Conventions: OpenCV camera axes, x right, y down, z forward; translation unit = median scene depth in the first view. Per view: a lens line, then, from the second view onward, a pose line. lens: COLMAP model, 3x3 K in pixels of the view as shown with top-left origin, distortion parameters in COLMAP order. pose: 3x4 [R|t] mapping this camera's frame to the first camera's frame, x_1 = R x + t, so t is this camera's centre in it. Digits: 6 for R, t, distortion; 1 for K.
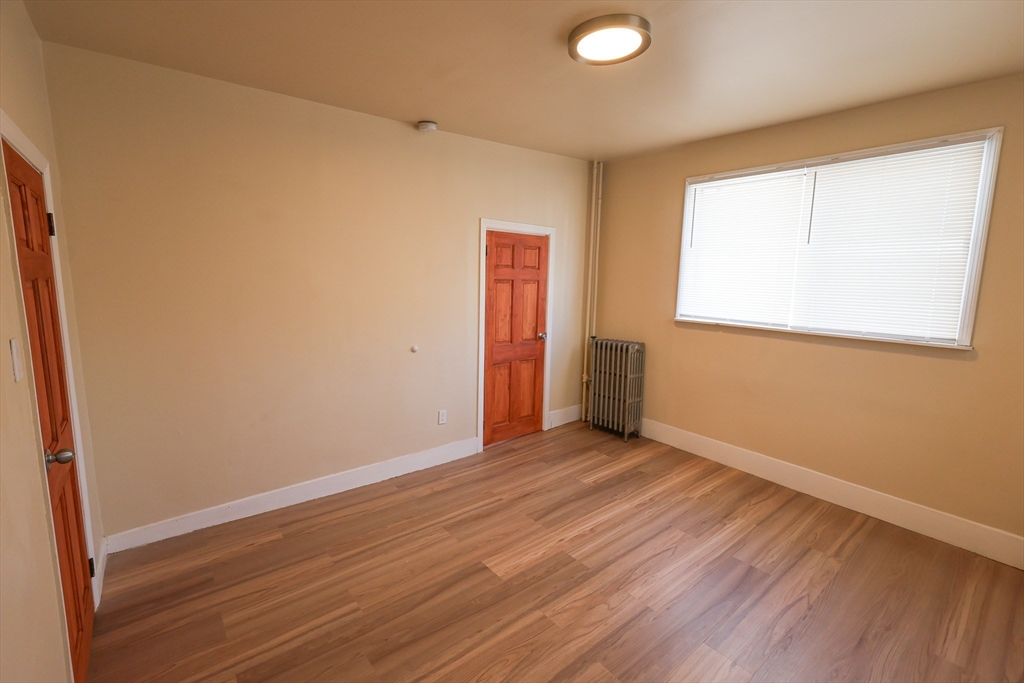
lens RADIAL K [[441.6, 0, 519.9], [0, 441.6, 341.9], [0, 0, 1]] dist [0.001930, -0.000328]
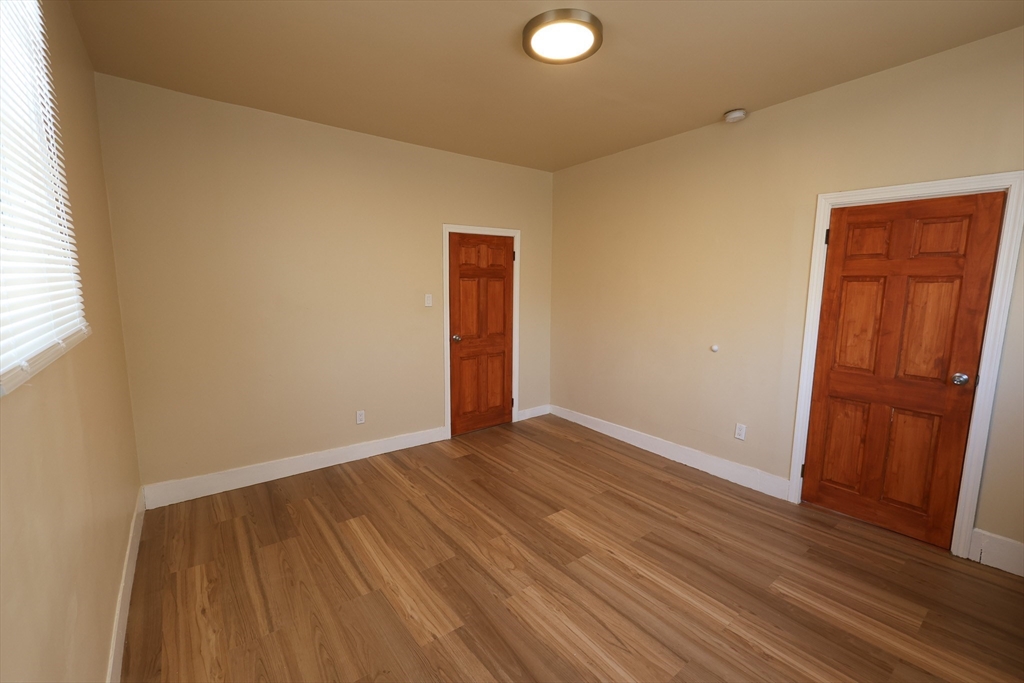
lens RADIAL K [[441.6, 0, 519.9], [0, 441.6, 341.9], [0, 0, 1]] dist [0.001930, -0.000328]
pose [[-0.015978, 0.128799, -0.991542, 0.728830], [-0.144718, 0.980929, 0.129752, -0.061696], [0.989344, 0.145567, 0.002966, 0.558084]]
